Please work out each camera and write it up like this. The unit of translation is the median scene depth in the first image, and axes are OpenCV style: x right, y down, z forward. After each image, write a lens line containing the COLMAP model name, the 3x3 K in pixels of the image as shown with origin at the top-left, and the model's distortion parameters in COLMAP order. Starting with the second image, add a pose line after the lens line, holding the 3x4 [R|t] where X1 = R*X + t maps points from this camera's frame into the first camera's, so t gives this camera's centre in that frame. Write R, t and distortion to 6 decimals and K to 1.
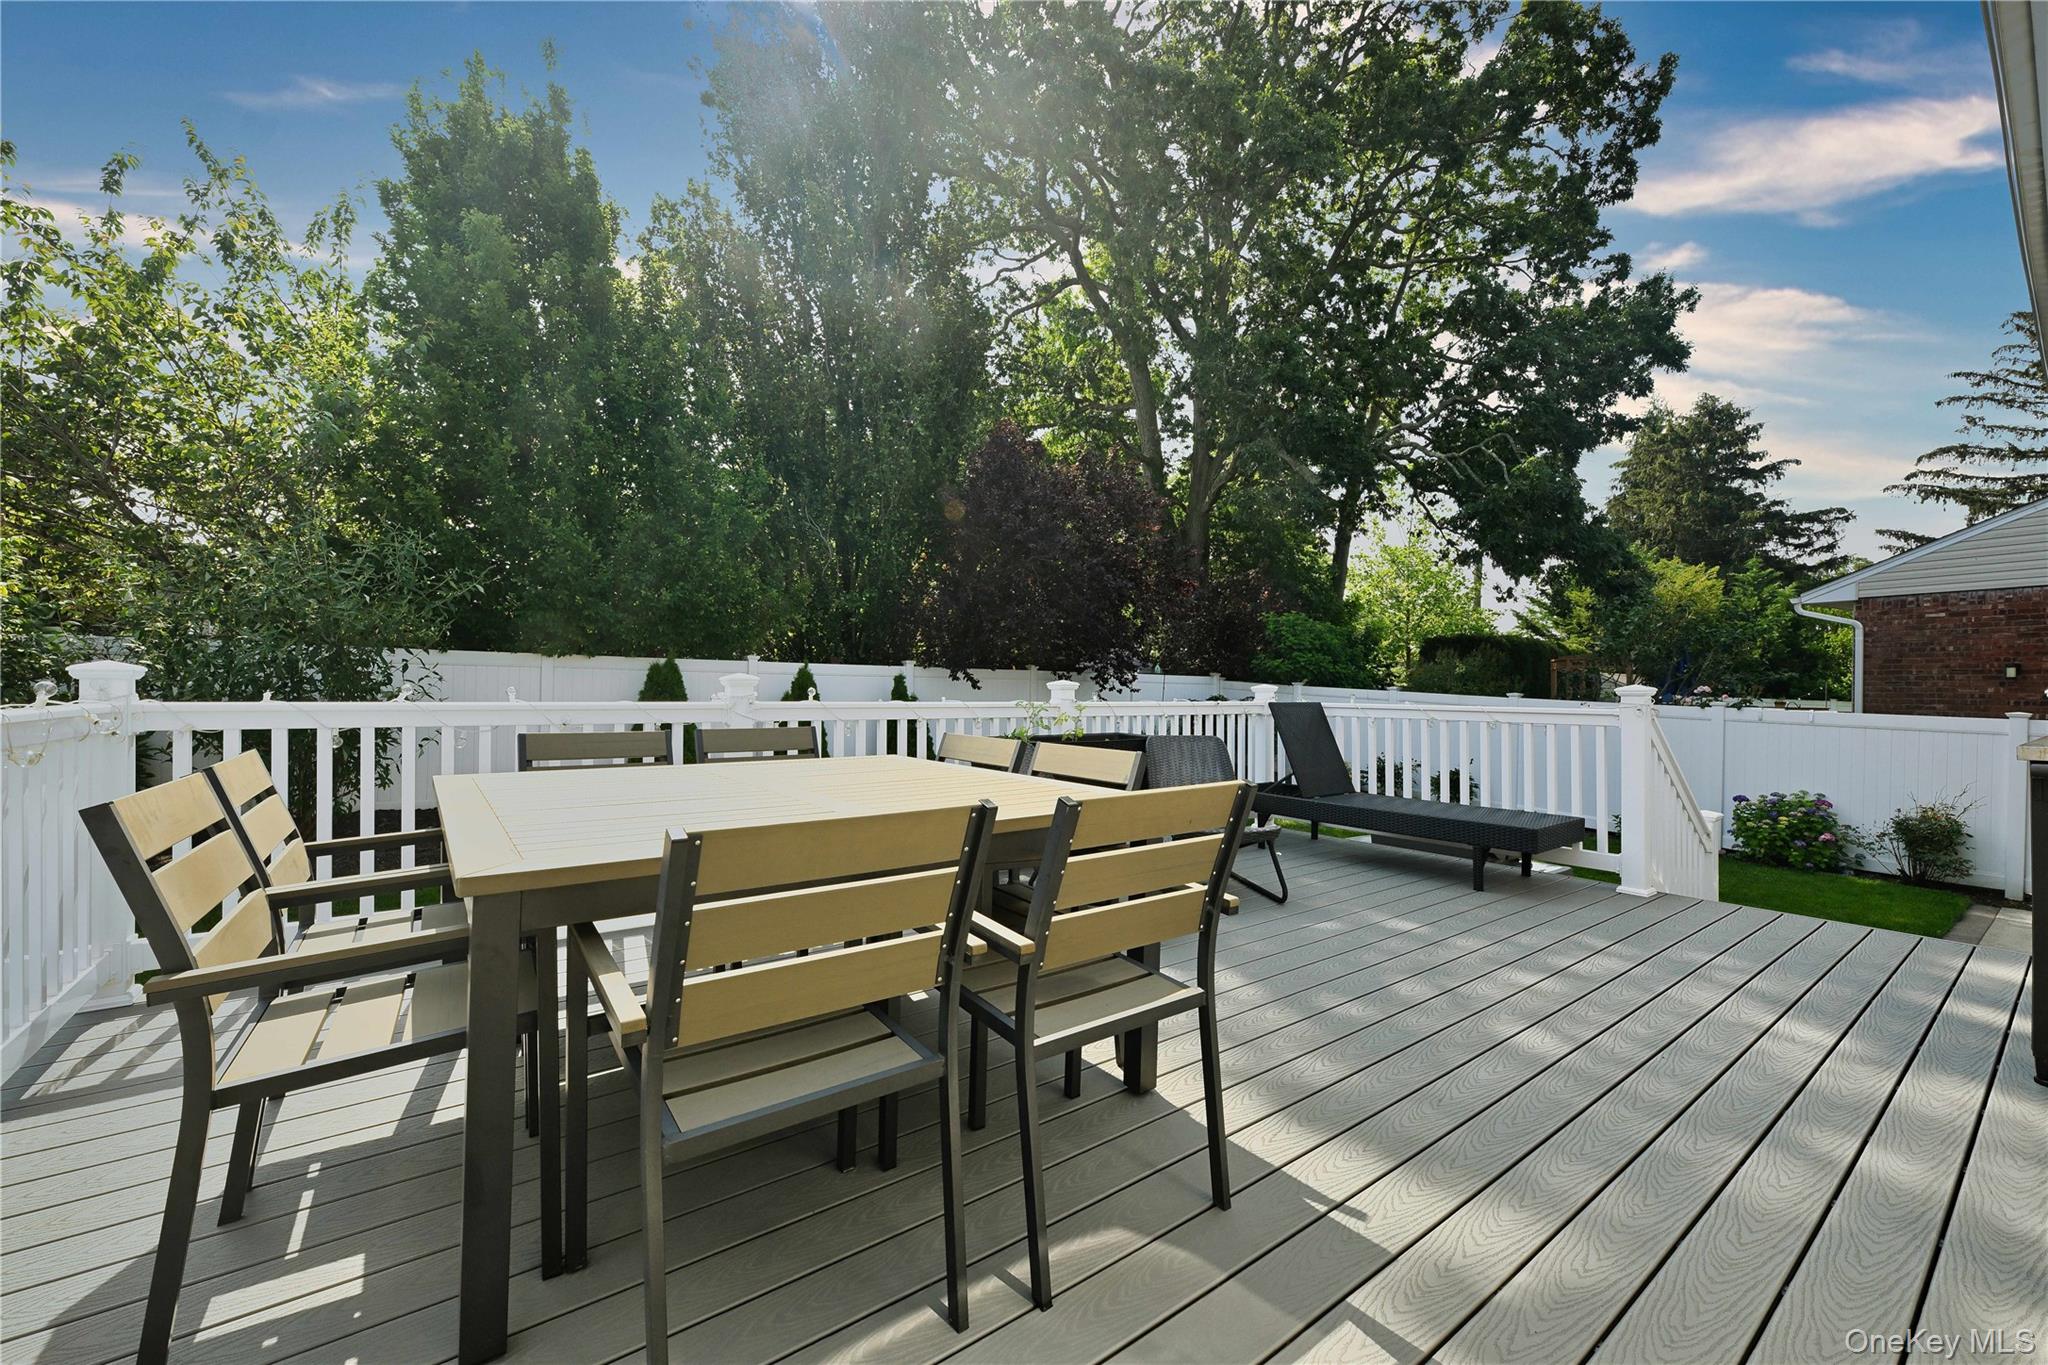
lens RADIAL K [[759.0, 0, 1024.0], [0, 759.0, 682.5], [0, 0, 1]] dist [0.000471, 0.000282]
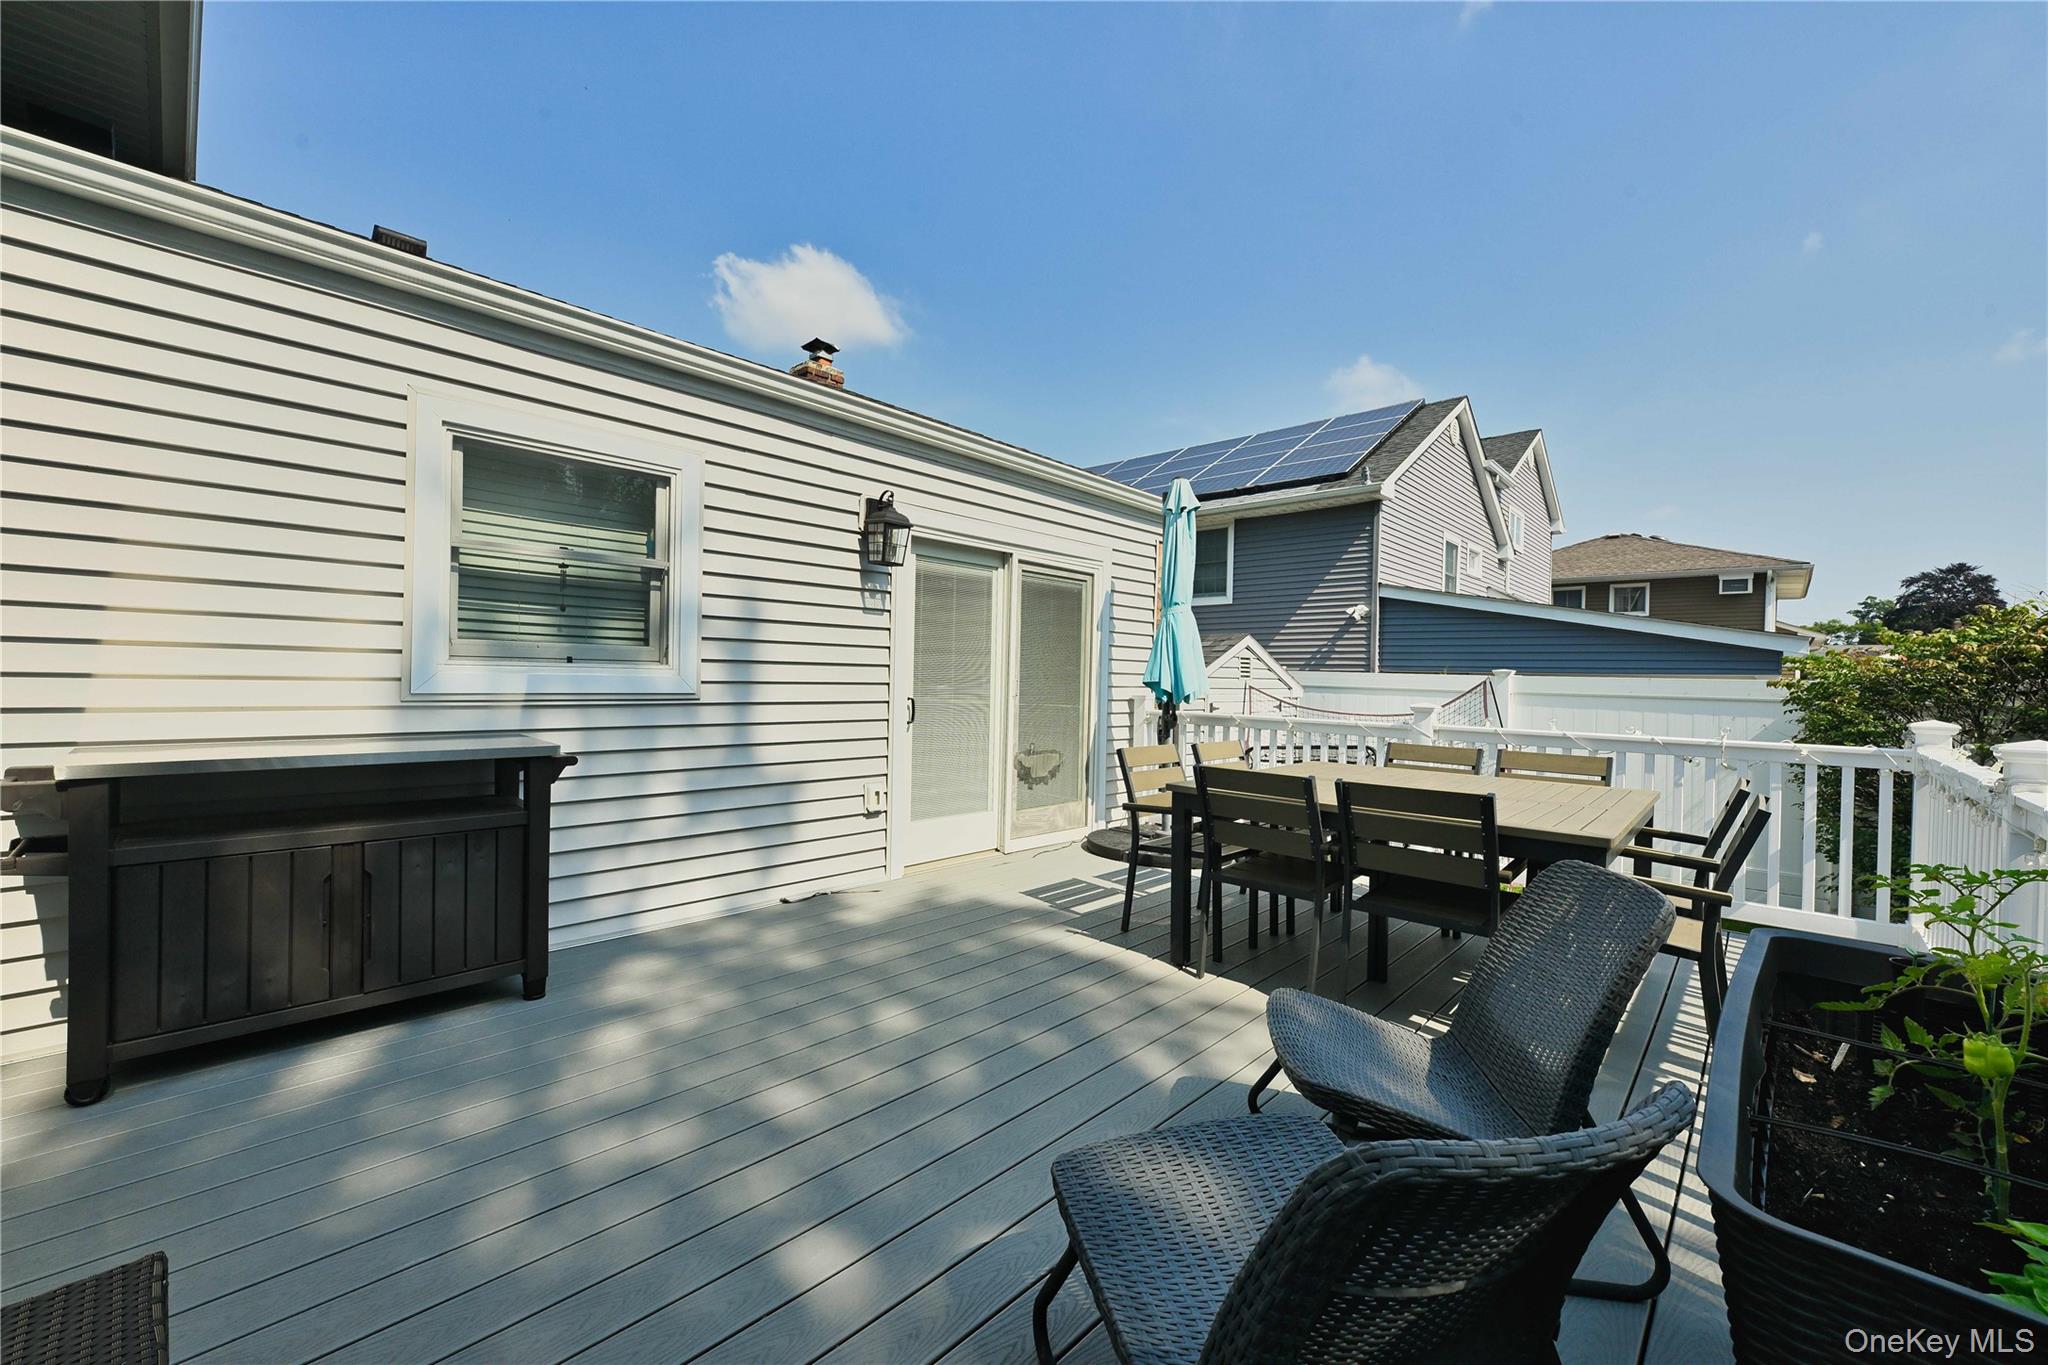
lens RADIAL K [[808.9, 0, 1020.2], [0, 808.9, 684.7], [0, 0, 1]] dist [0.002063, 0.000218]
pose [[-0.979423, -0.040072, -0.197798, 0.617768], [-0.041085, 0.999155, 0.001017, -0.020355], [0.197590, 0.009122, -0.980242, 1.890070]]
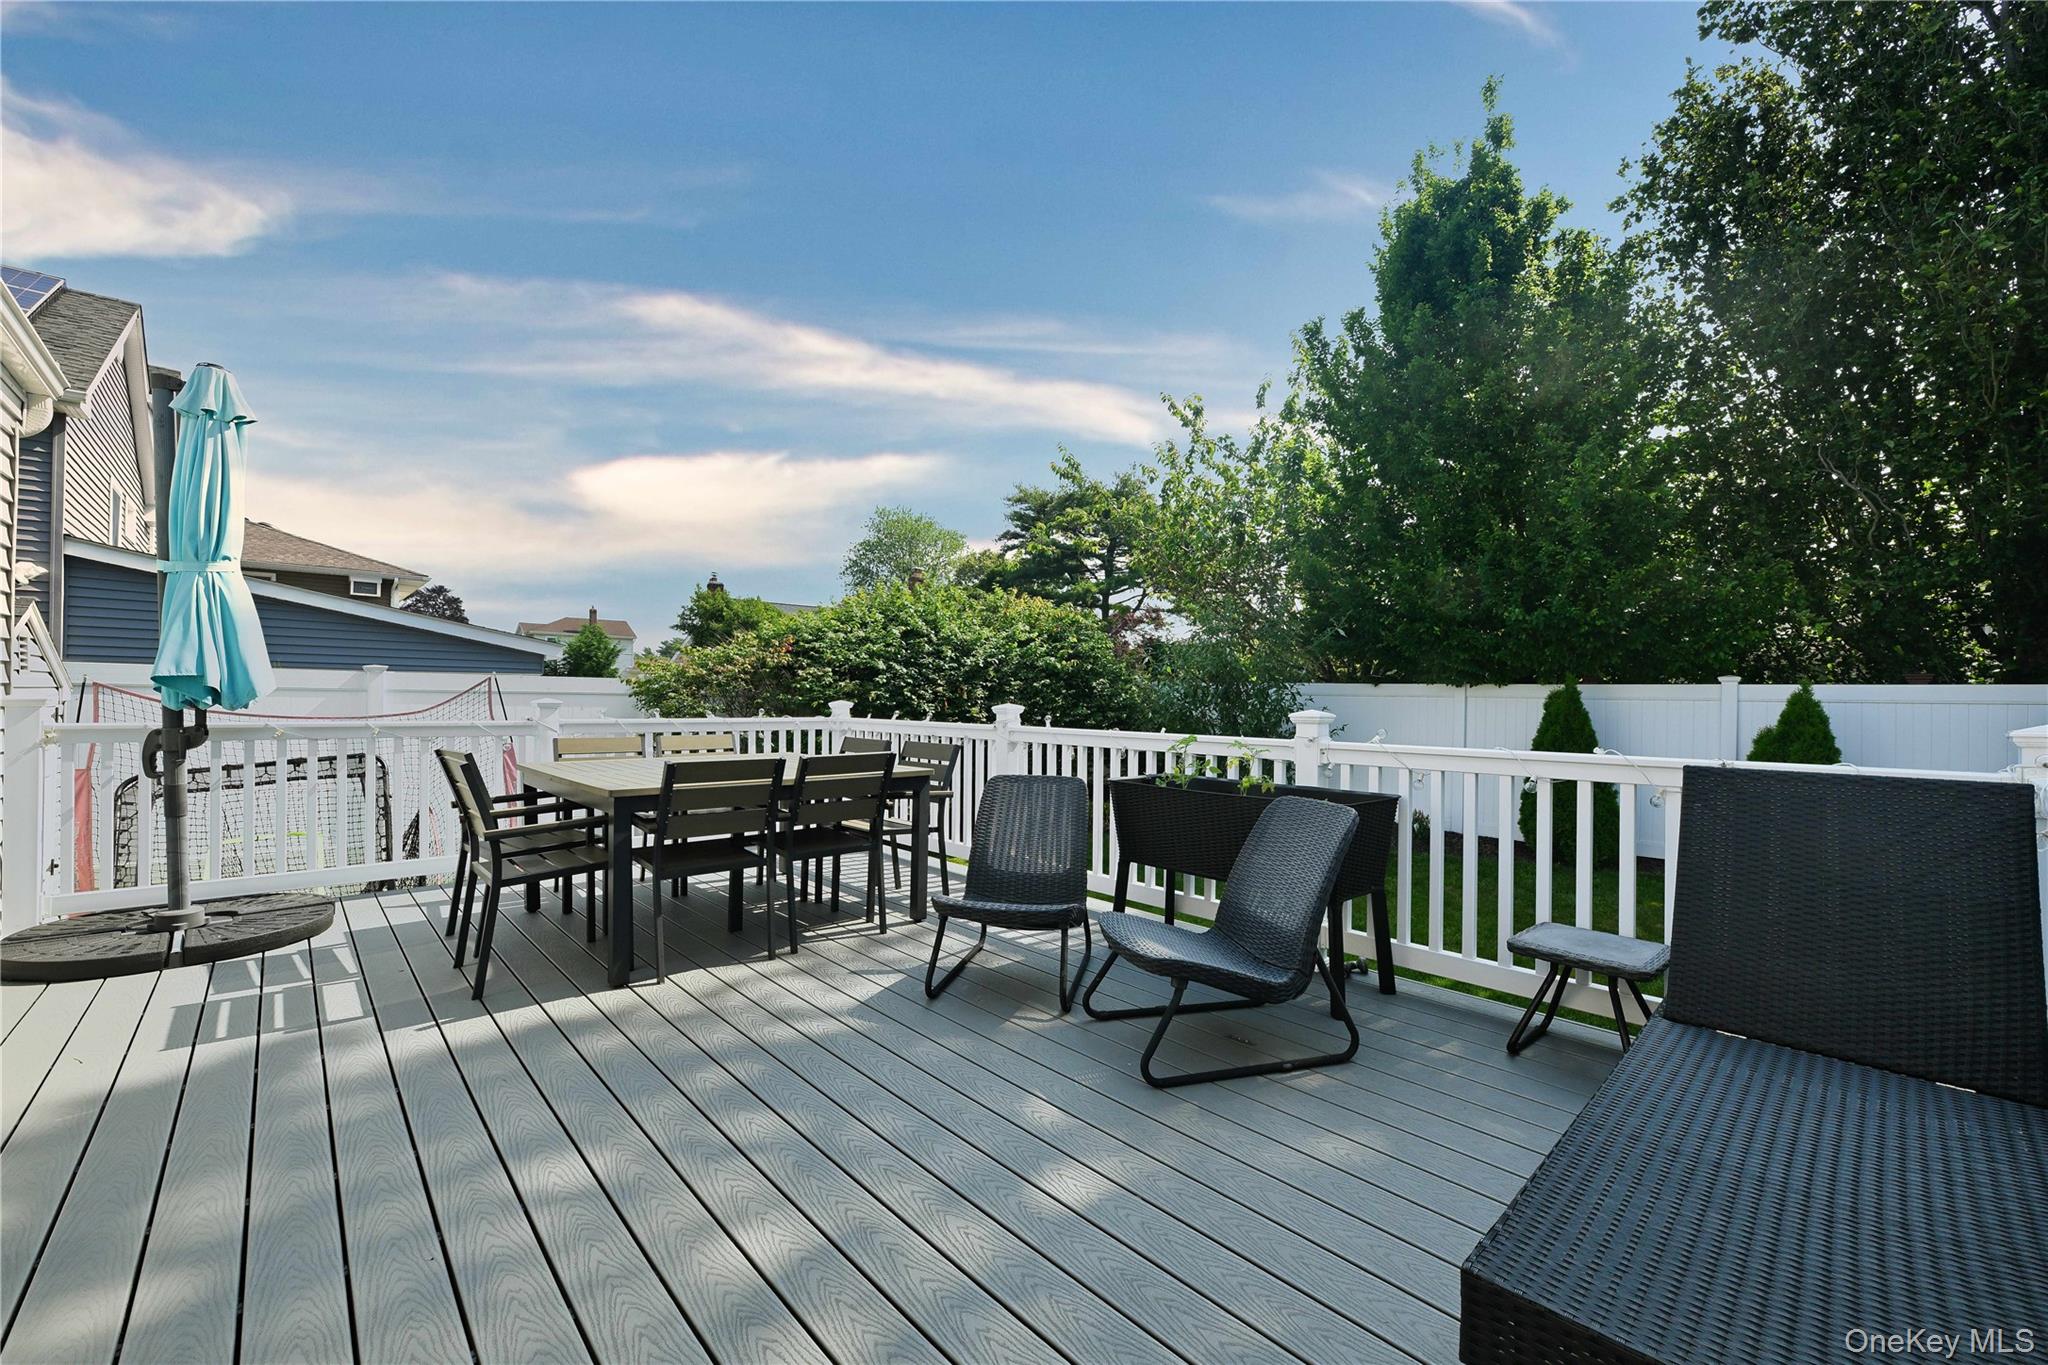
lens RADIAL K [[804.4, 0, 1024.0], [0, 804.4, 682.5], [0, 0, 1]] dist [-0.000866, -0.000136]
pose [[0.132253, -0.040595, -0.990384, 1.318322], [-0.005079, 0.999120, -0.041631, 0.016413], [0.991203, 0.010536, 0.131931, 1.149805]]
